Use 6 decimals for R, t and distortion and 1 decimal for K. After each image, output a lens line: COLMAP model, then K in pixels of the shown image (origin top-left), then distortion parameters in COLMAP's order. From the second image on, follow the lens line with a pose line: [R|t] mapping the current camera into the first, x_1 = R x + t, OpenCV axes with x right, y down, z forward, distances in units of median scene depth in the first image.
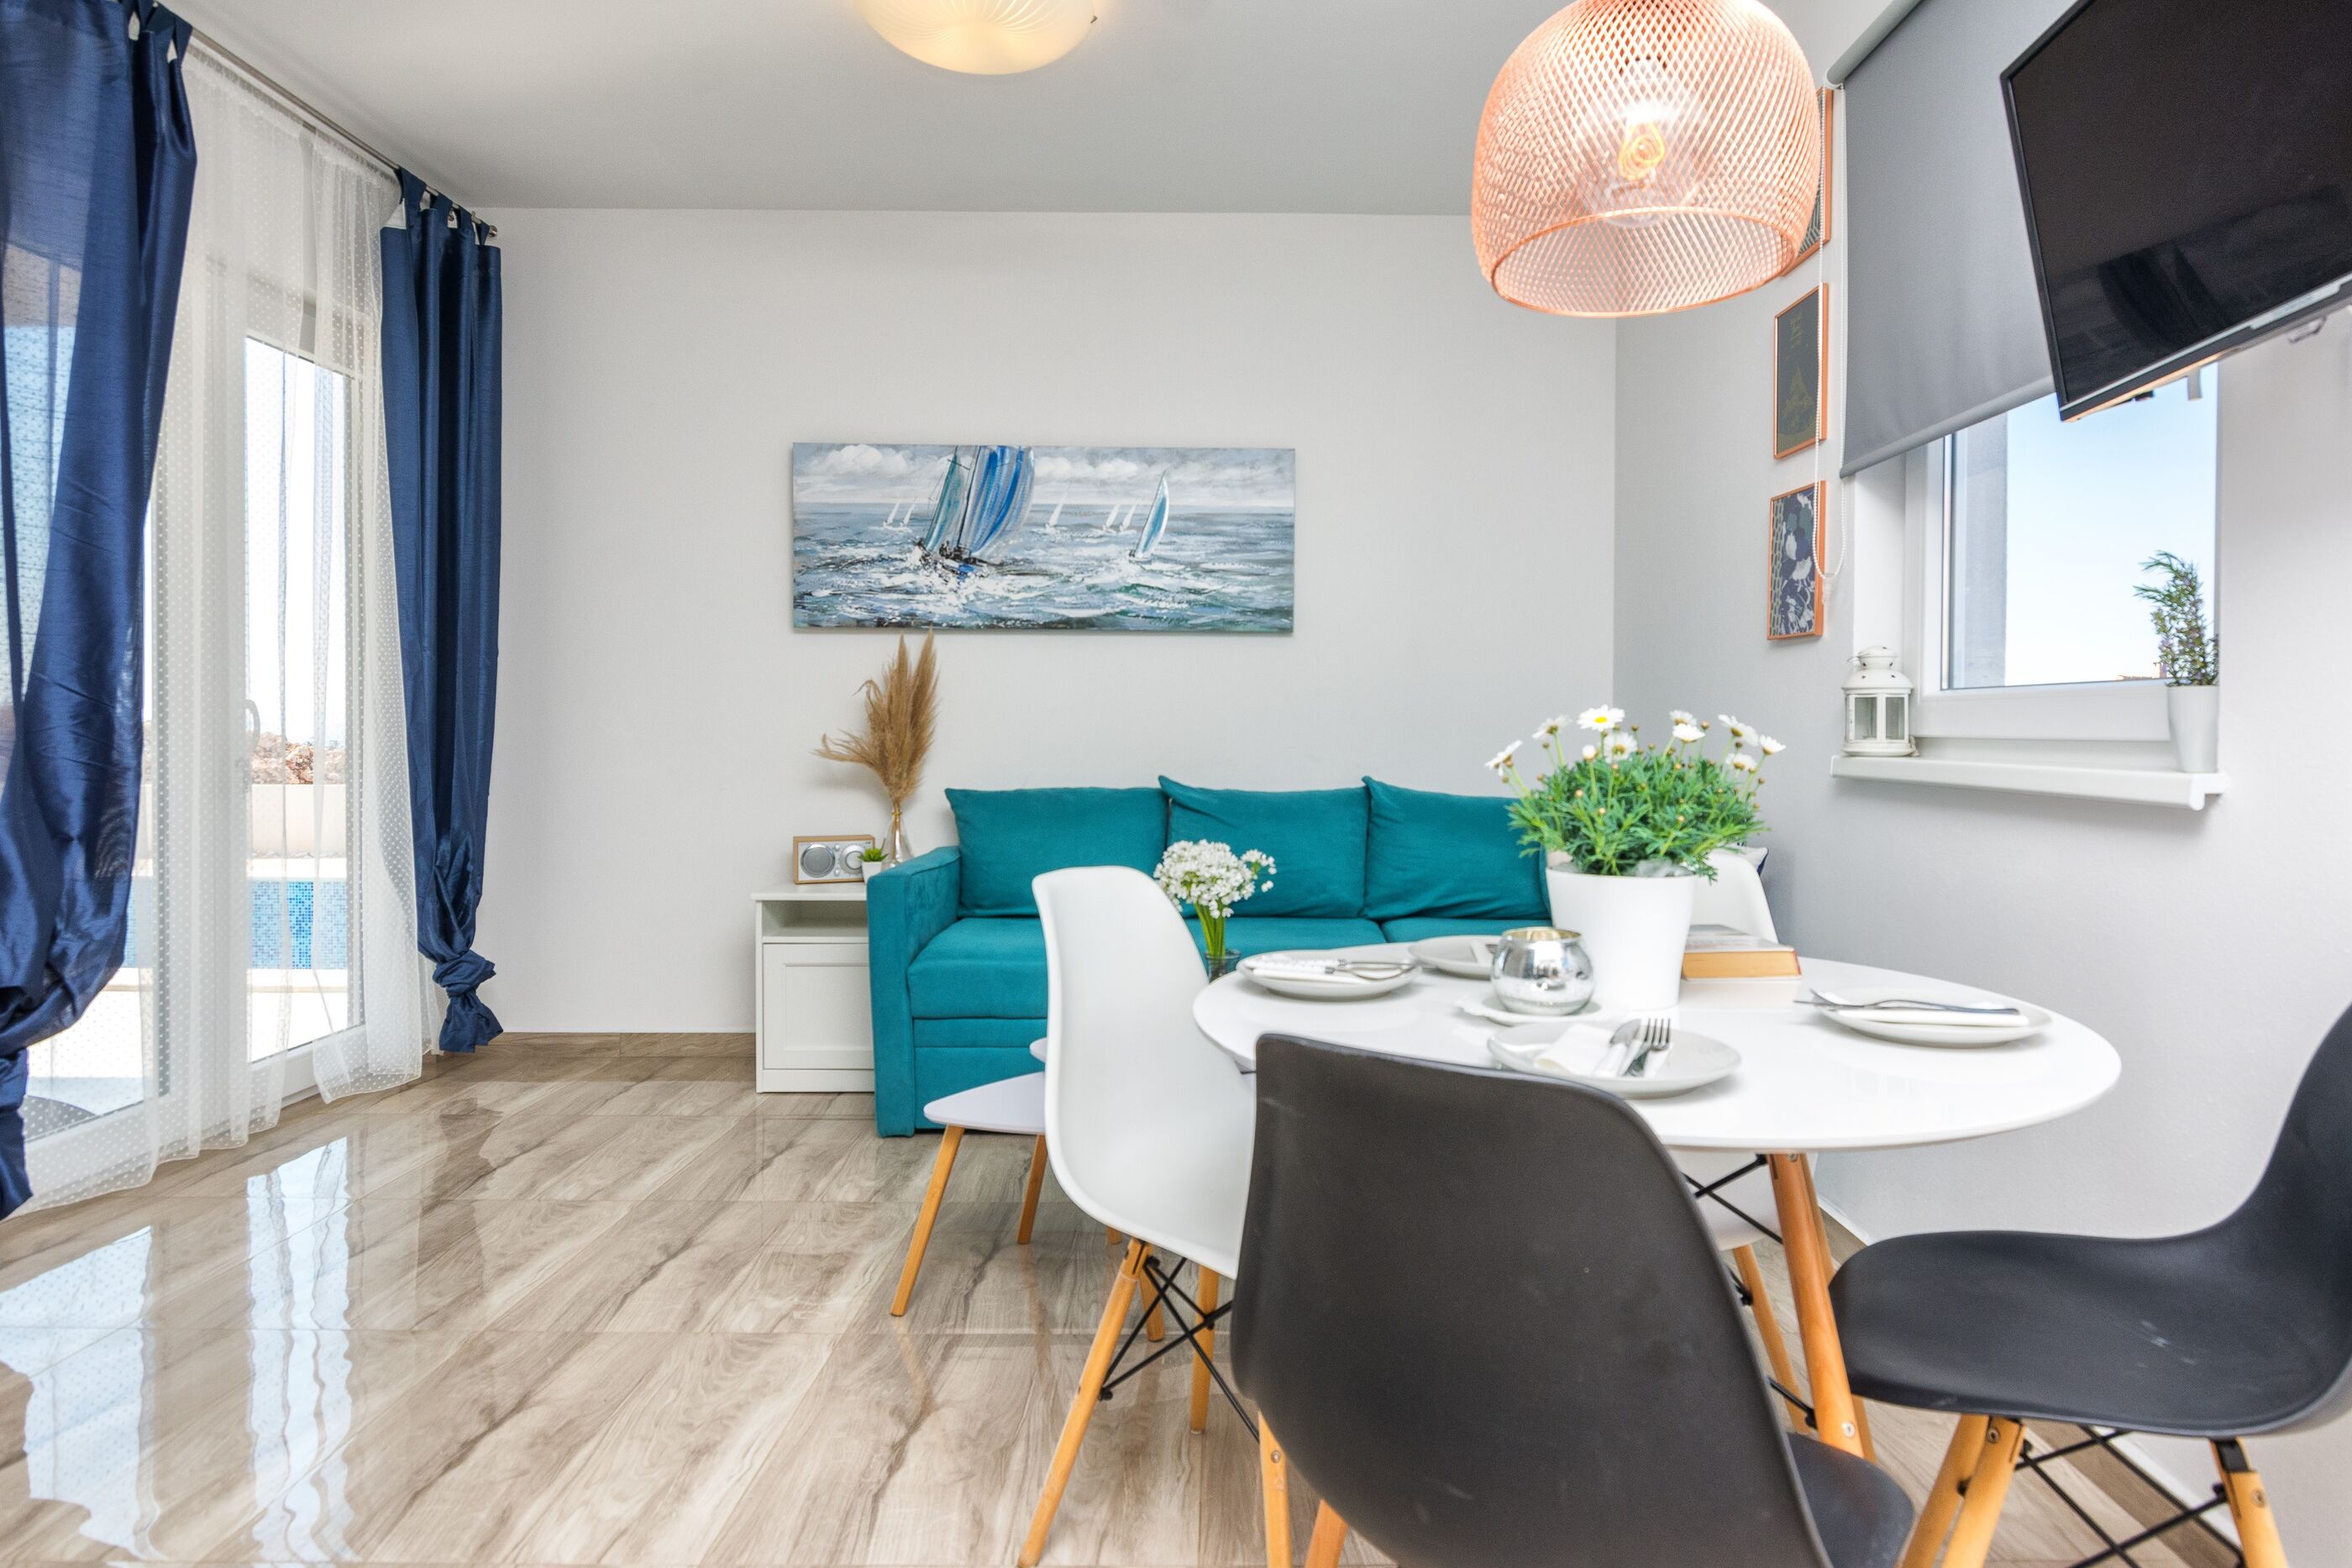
lens RADIAL K [[1286.0, 0, 1219.8], [0, 1286.0, 738.8], [0, 0, 1]] dist [-0.001466, -0.000329]
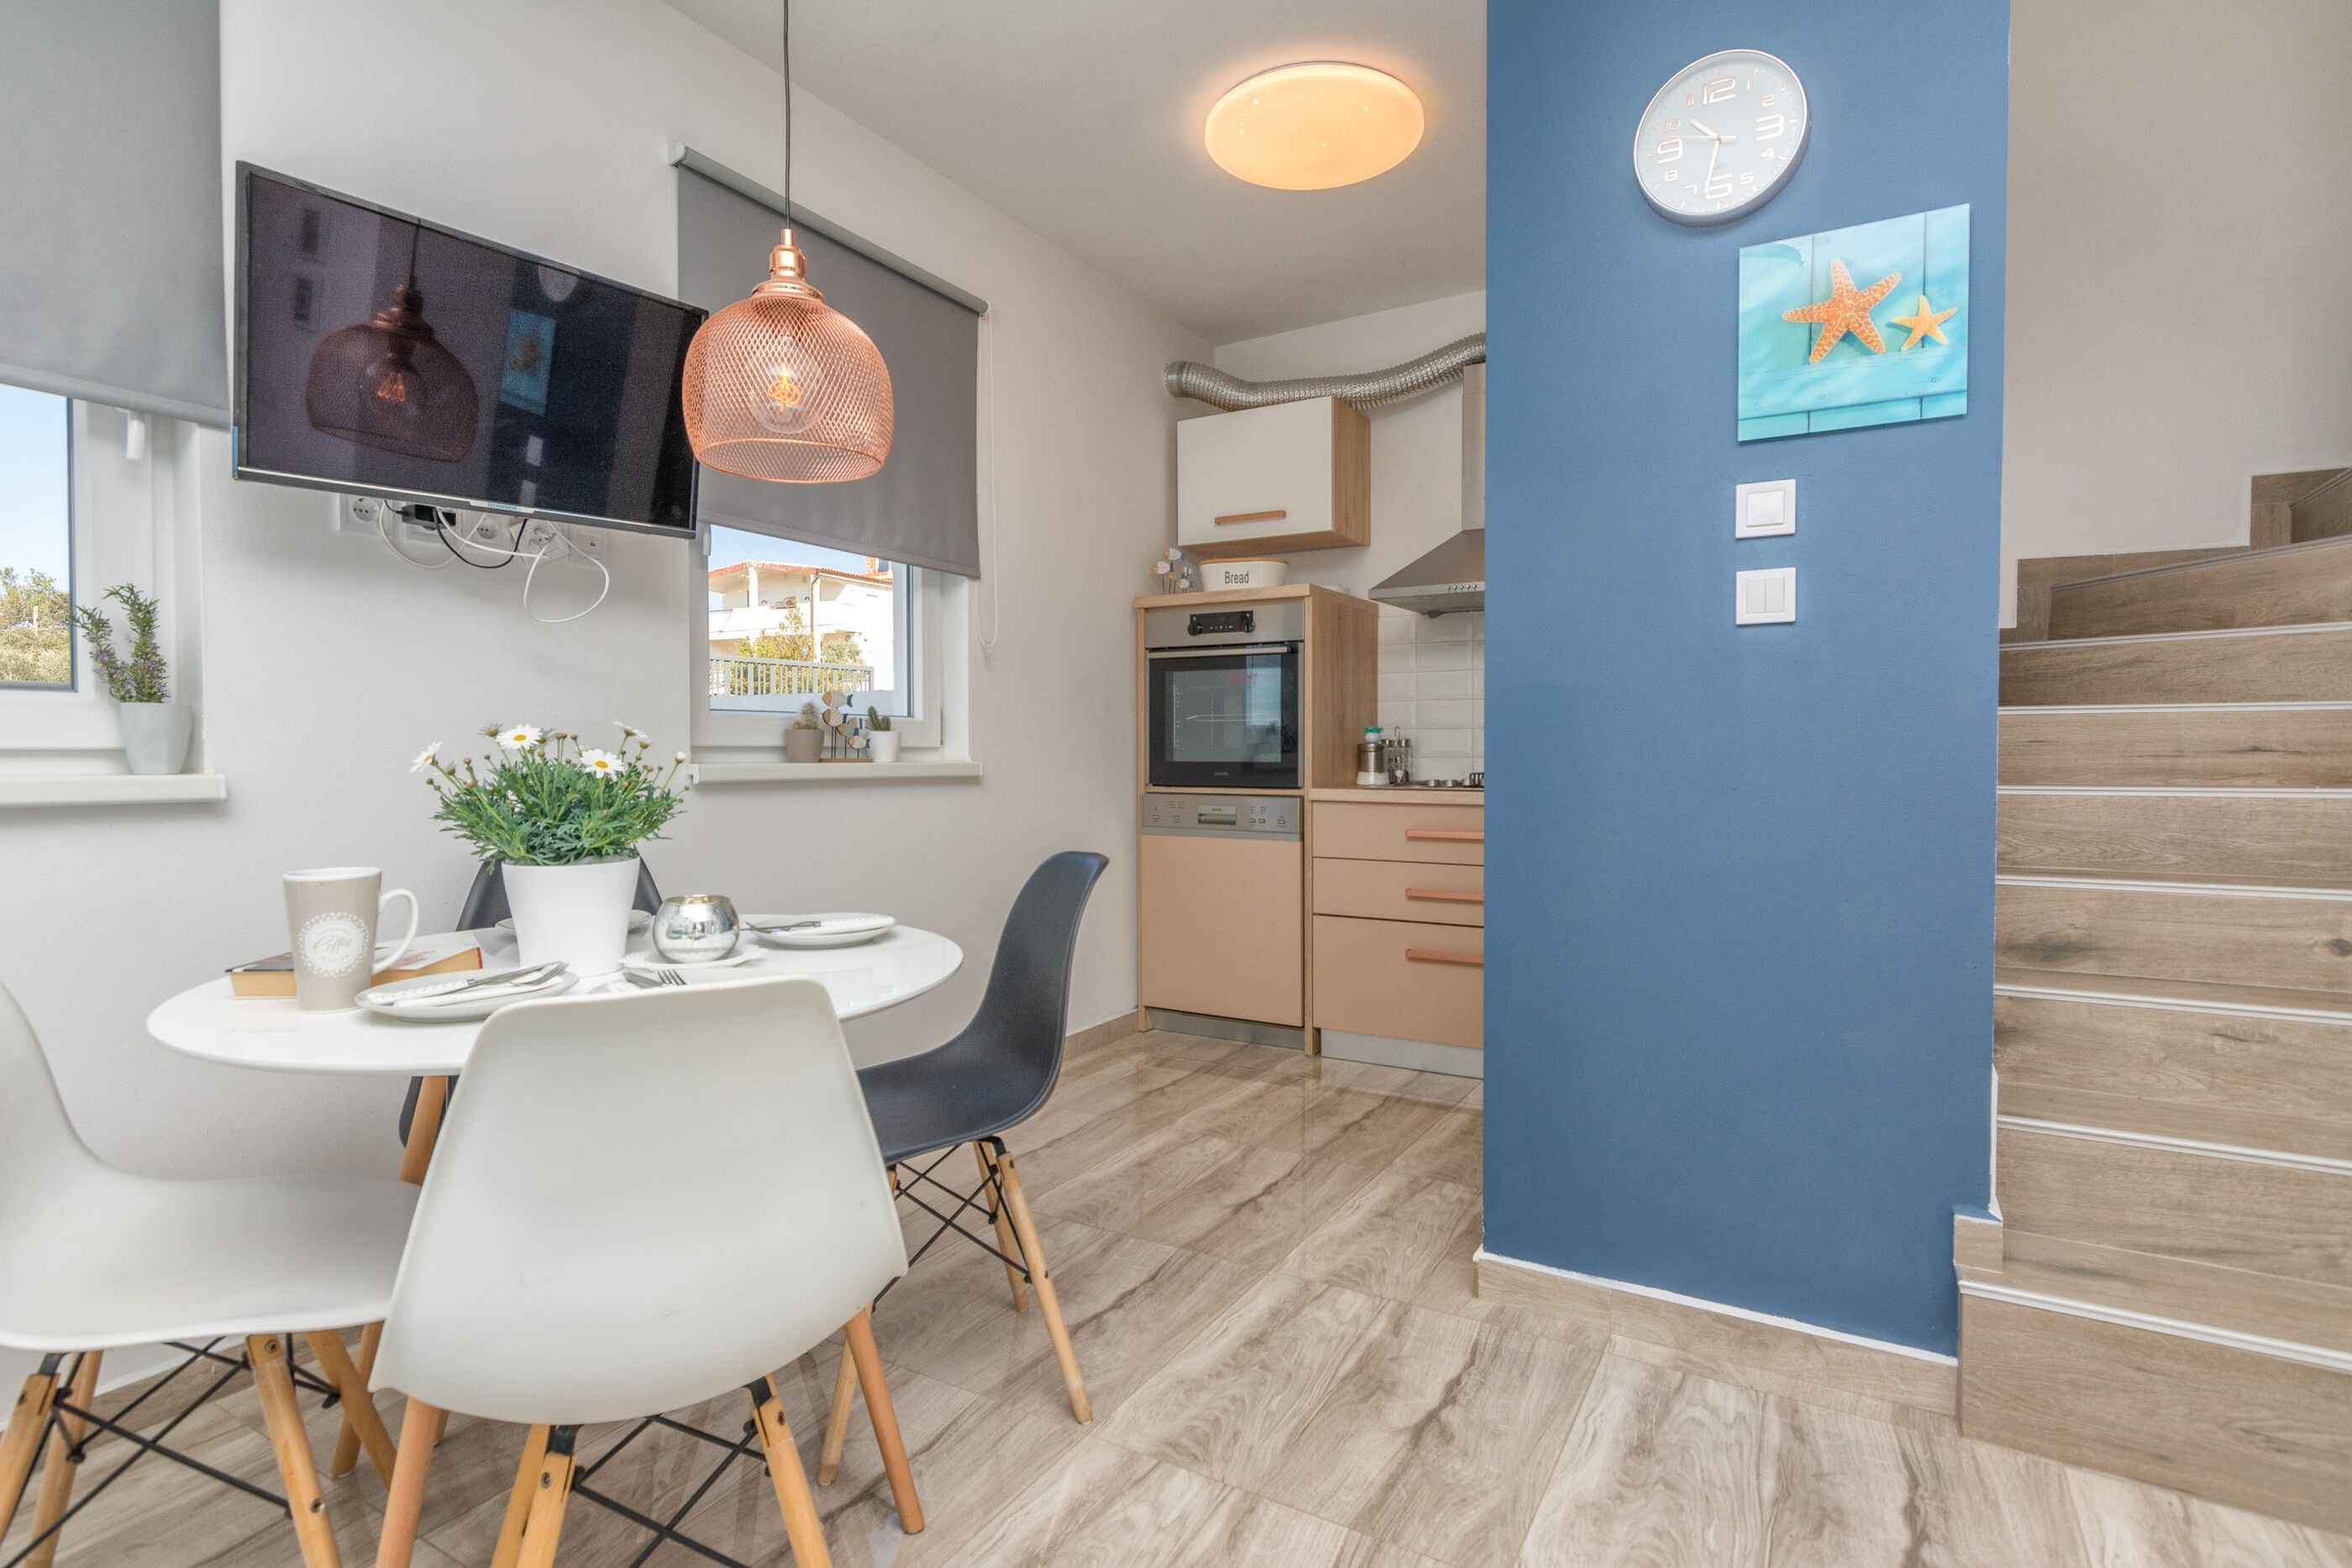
lens RADIAL K [[1170.7, 0, 1183.2], [0, 1170.7, 776.2], [0, 0, 1]] dist [-0.004356, -0.000384]
pose [[-0.862434, -0.018310, 0.505838, -0.327432], [0.001466, 0.999251, 0.038670, -0.006020], [-0.506167, 0.034092, -0.861761, 0.702841]]
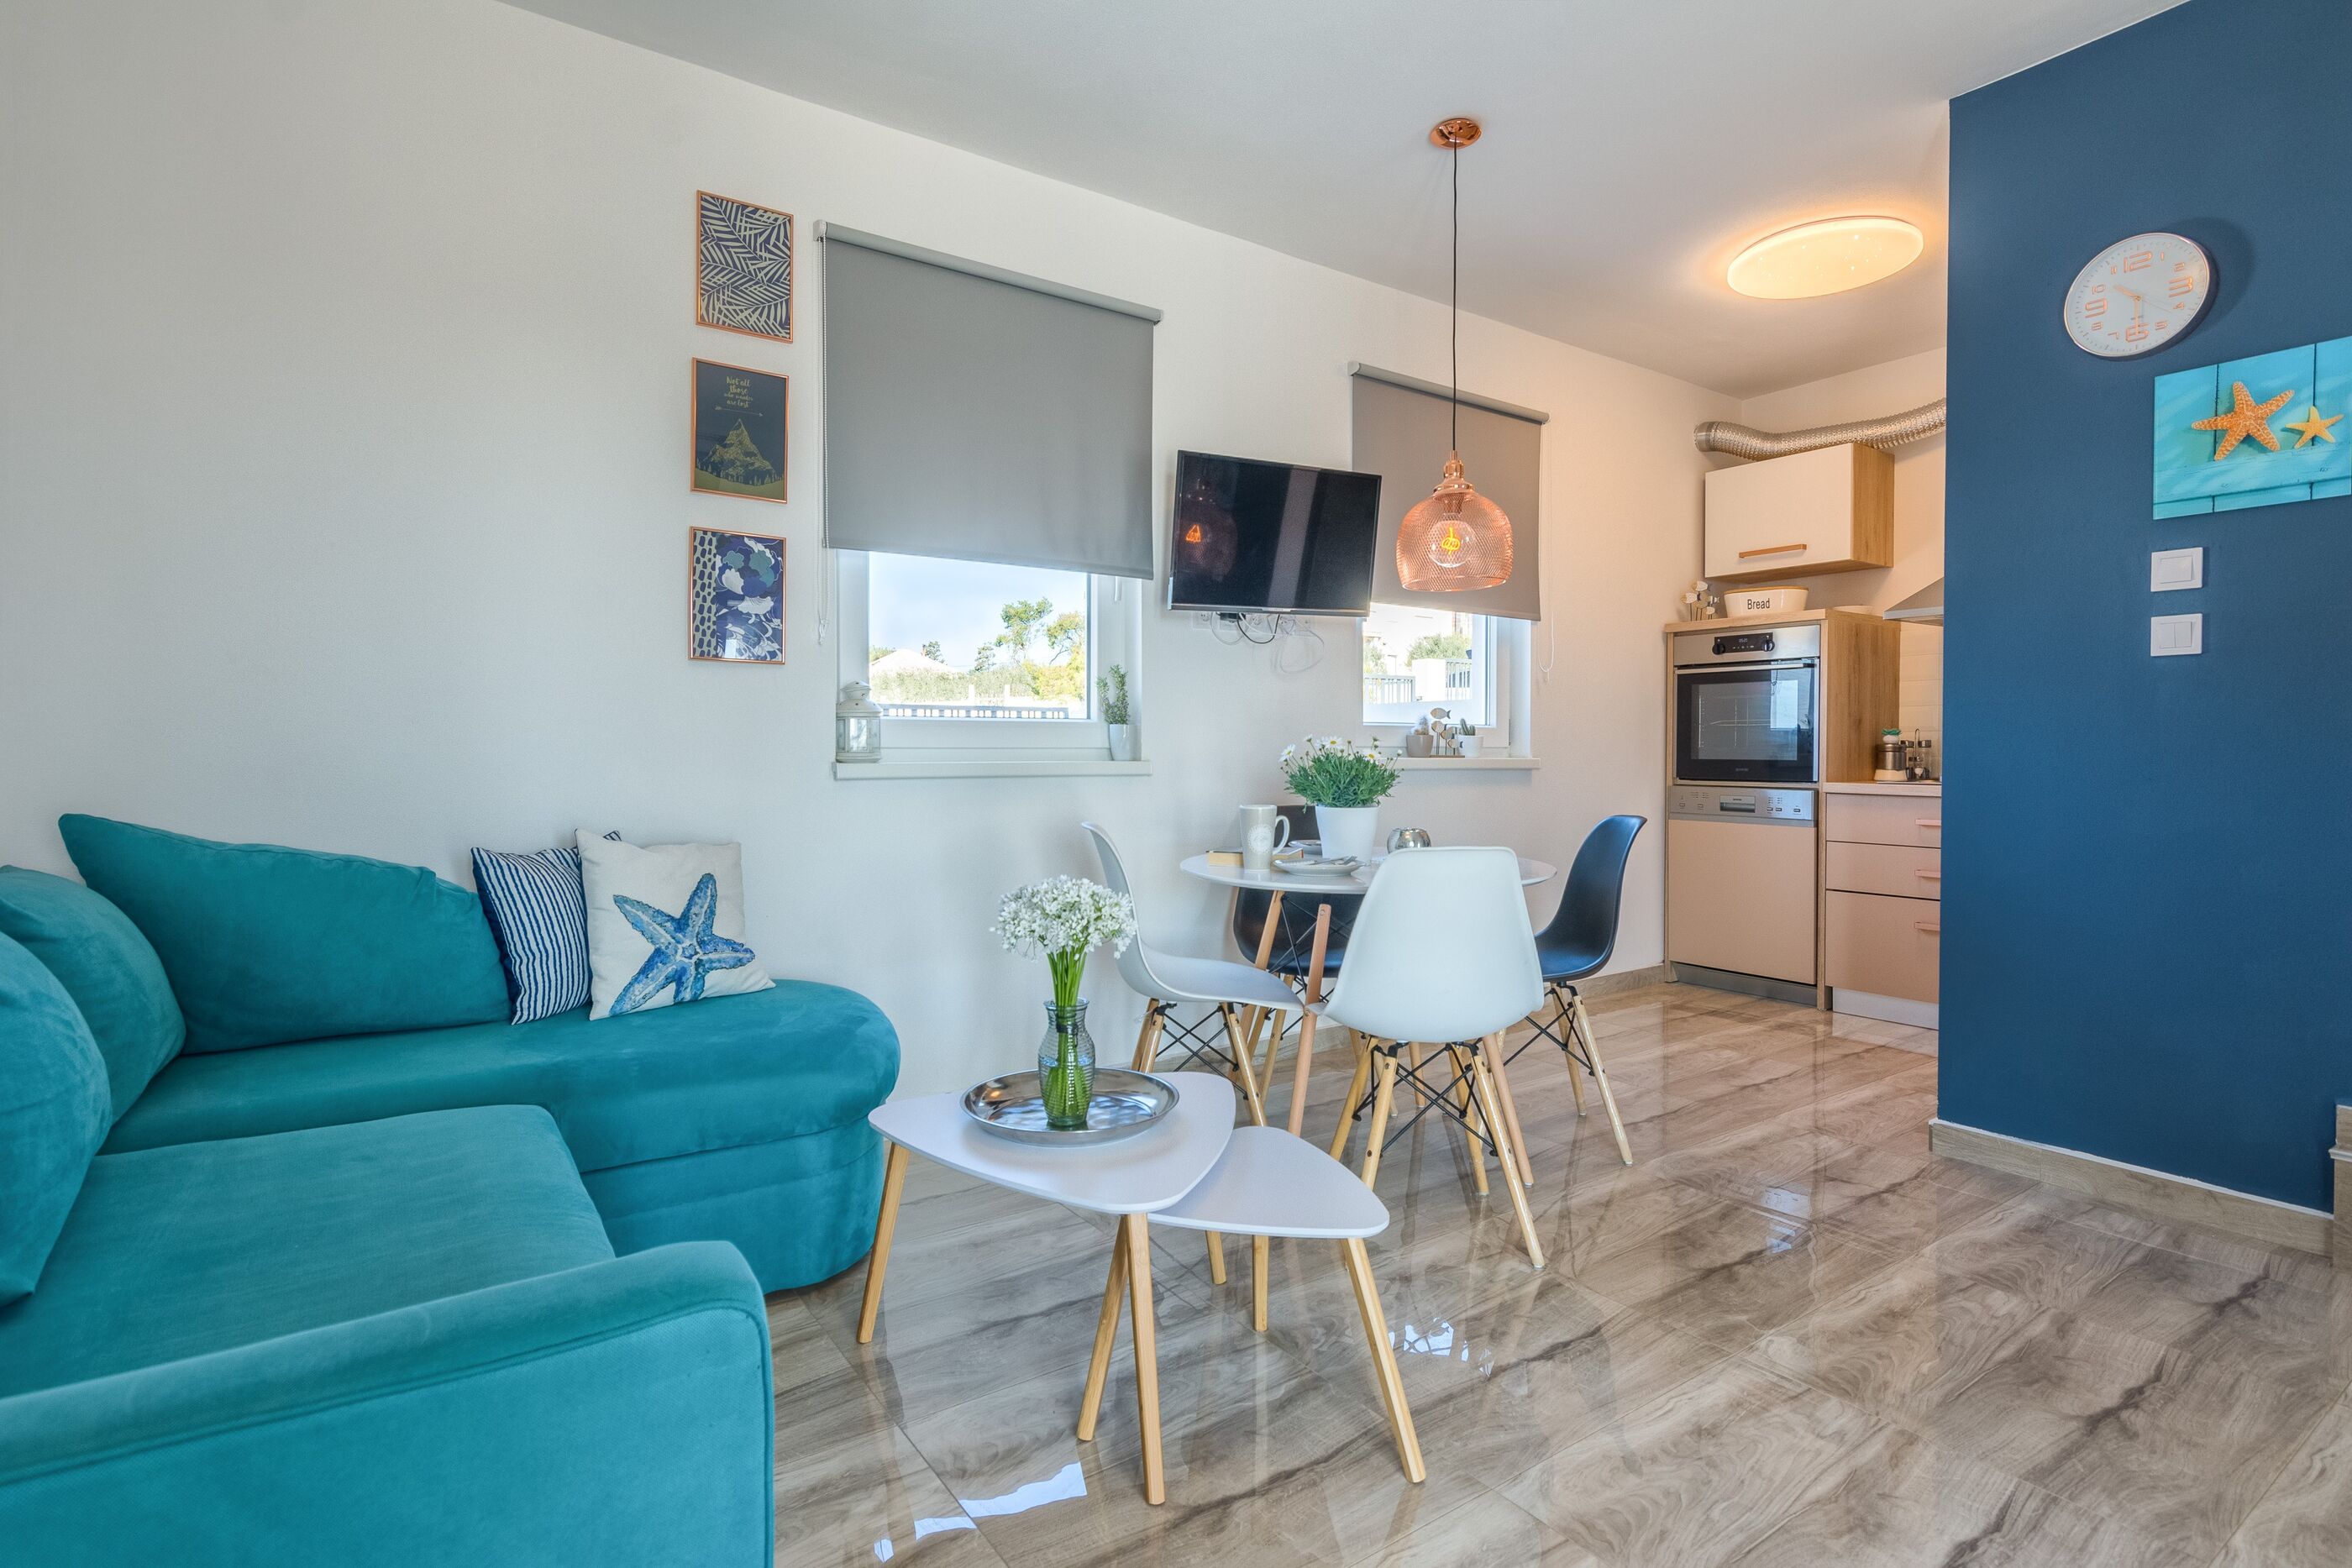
lens RADIAL K [[1170.7, 0, 1181.4], [0, 1170.7, 774.8], [0, 0, 1]] dist [-0.004356, -0.000384]
pose [[-0.572153, -0.025877, 0.819738, -0.428947], [0.006552, 0.999326, 0.036119, -0.008977], [-0.820120, 0.026036, -0.571598, 0.862902]]
